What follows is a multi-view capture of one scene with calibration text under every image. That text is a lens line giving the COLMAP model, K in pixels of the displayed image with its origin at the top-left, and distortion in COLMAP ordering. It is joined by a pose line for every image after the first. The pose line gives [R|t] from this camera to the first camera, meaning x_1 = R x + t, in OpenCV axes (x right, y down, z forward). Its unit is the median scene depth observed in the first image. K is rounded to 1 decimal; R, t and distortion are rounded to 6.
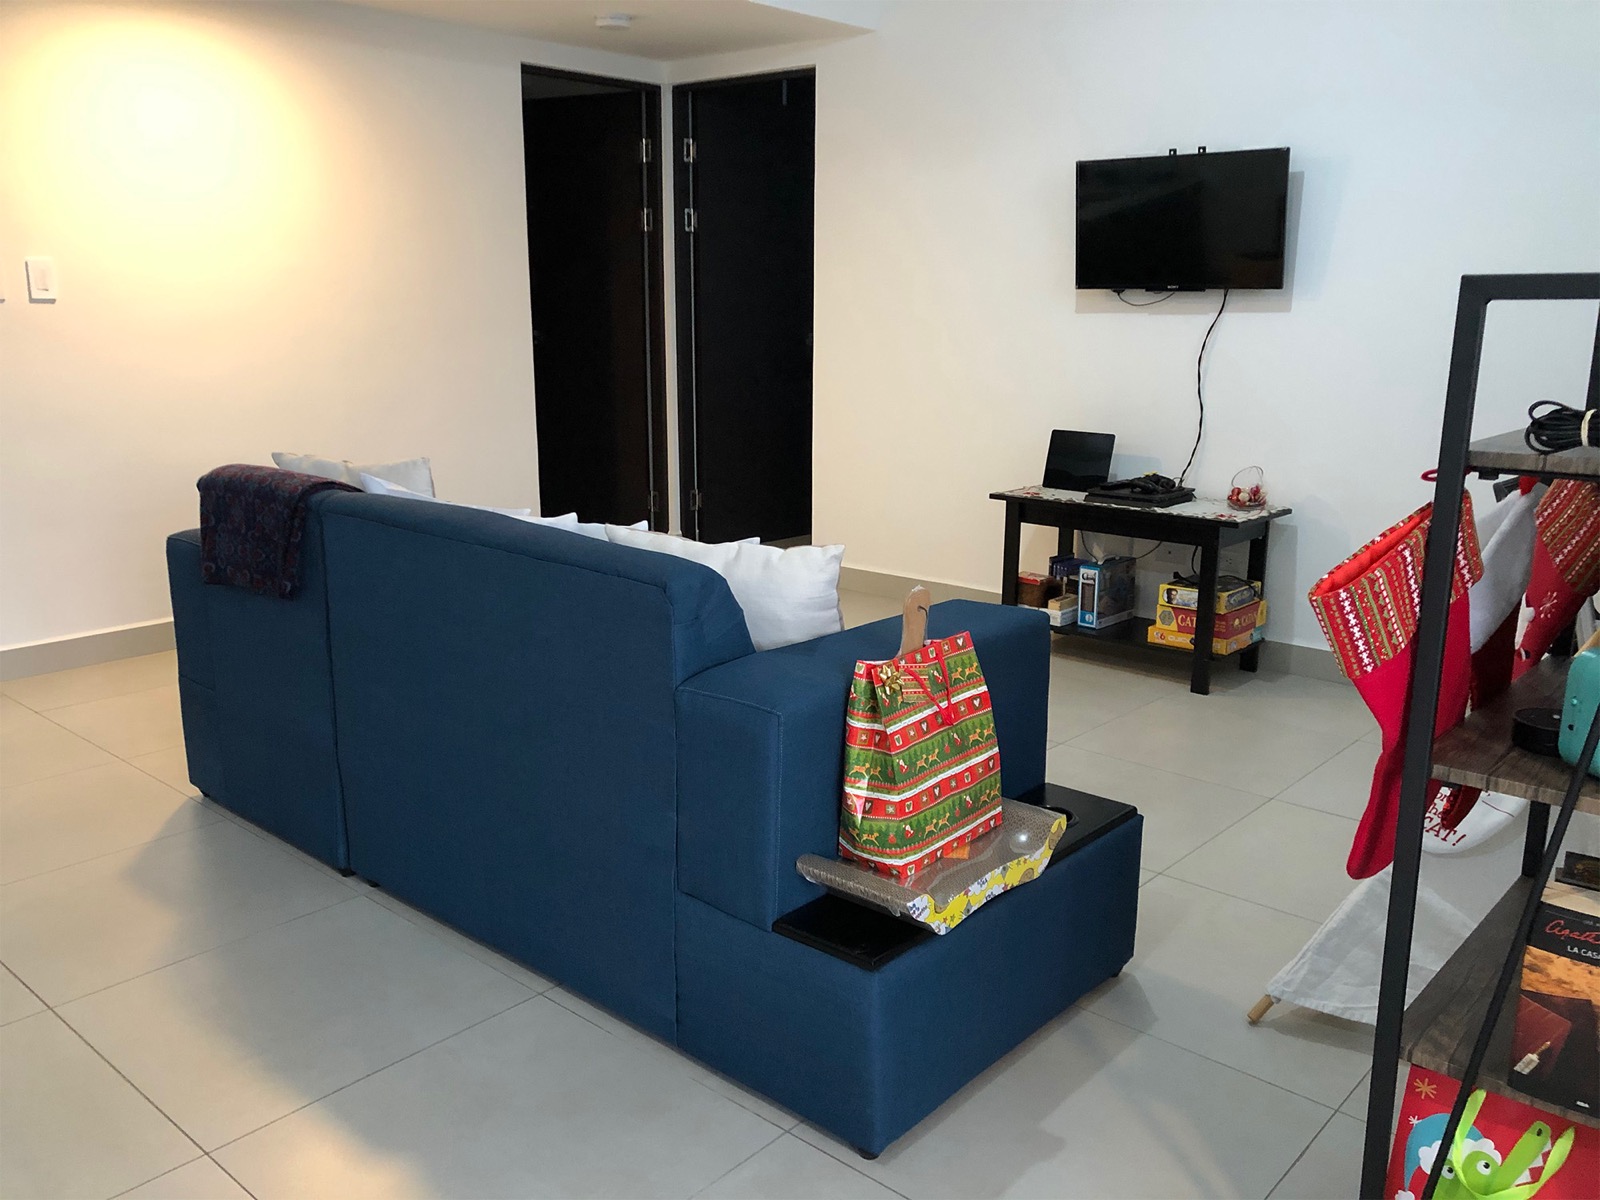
lens RADIAL K [[1321.0, 0, 796.5], [0, 1321.0, 604.2], [0, 0, 1]] dist [0.003438, 0.013516]
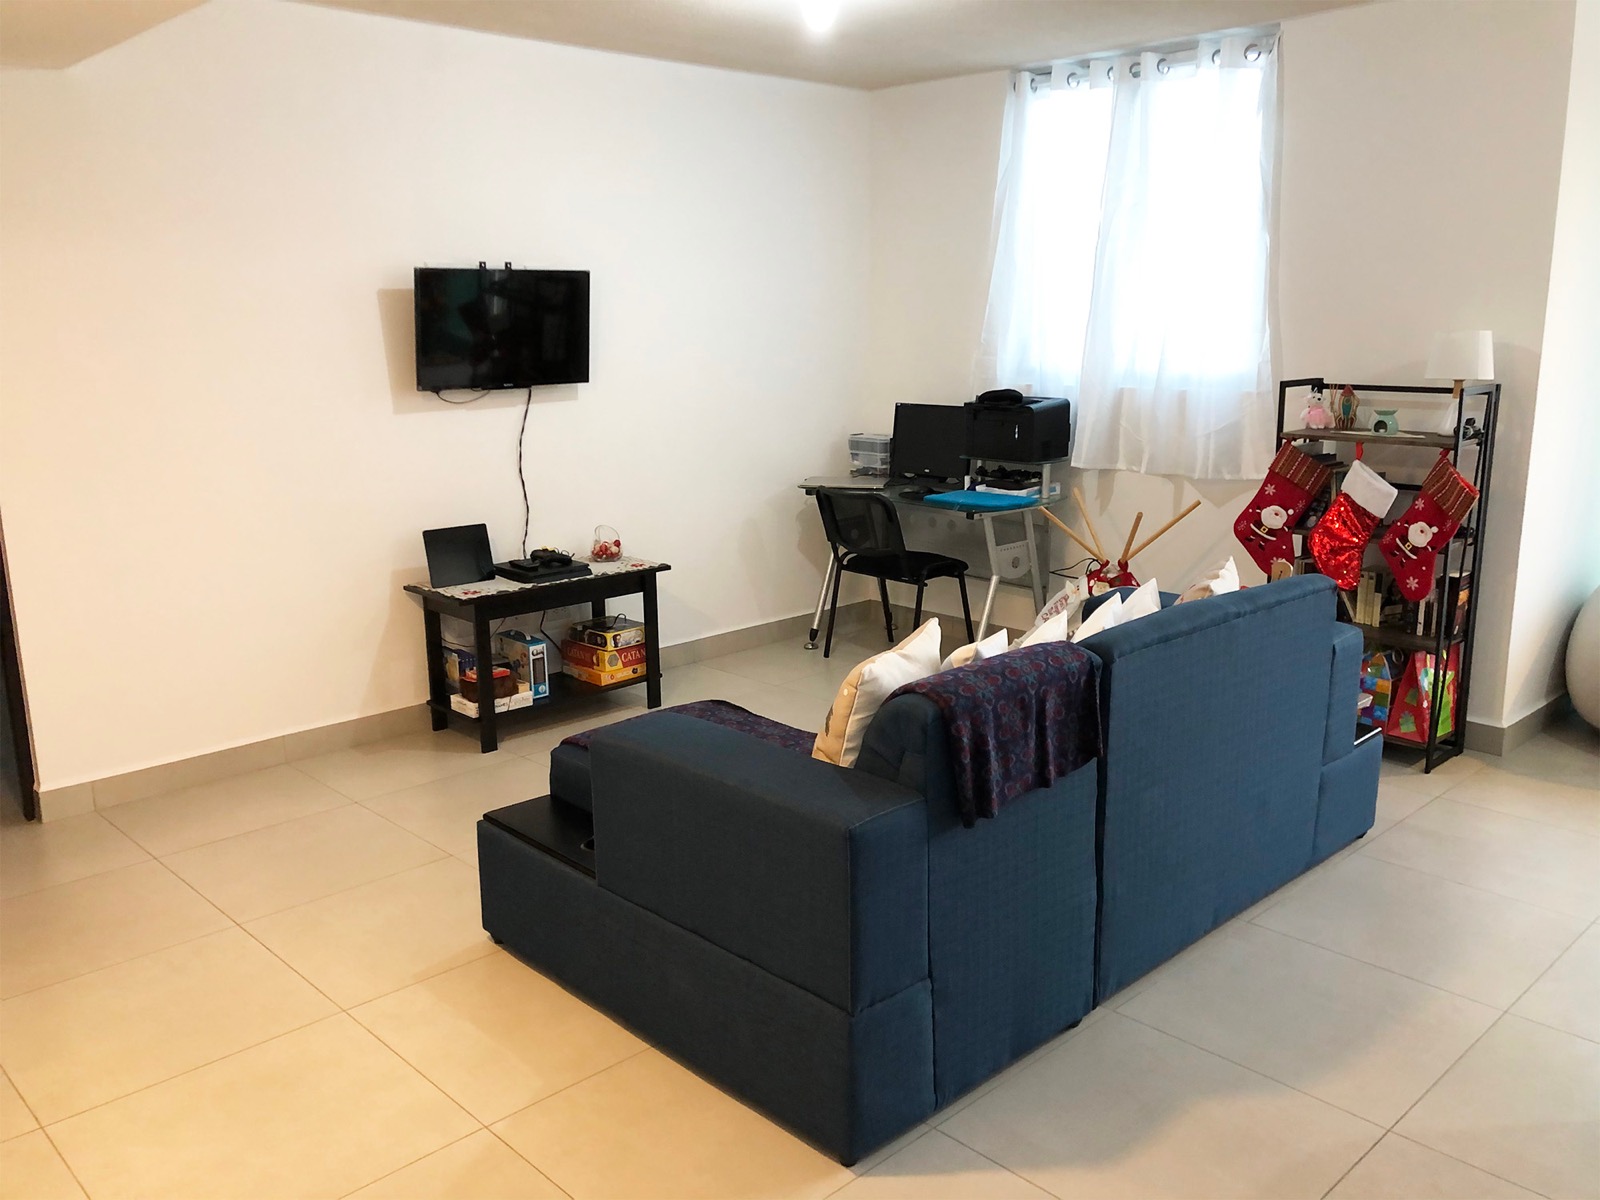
lens RADIAL K [[1321.0, 0, 798.2], [0, 1321.0, 596.4], [0, 0, 1]] dist [0.003438, 0.013516]
pose [[0.078176, -0.213092, 0.973900, -0.826733], [0.239575, 0.952278, 0.189130, -0.222938], [-0.967725, 0.218536, 0.125497, 0.662429]]
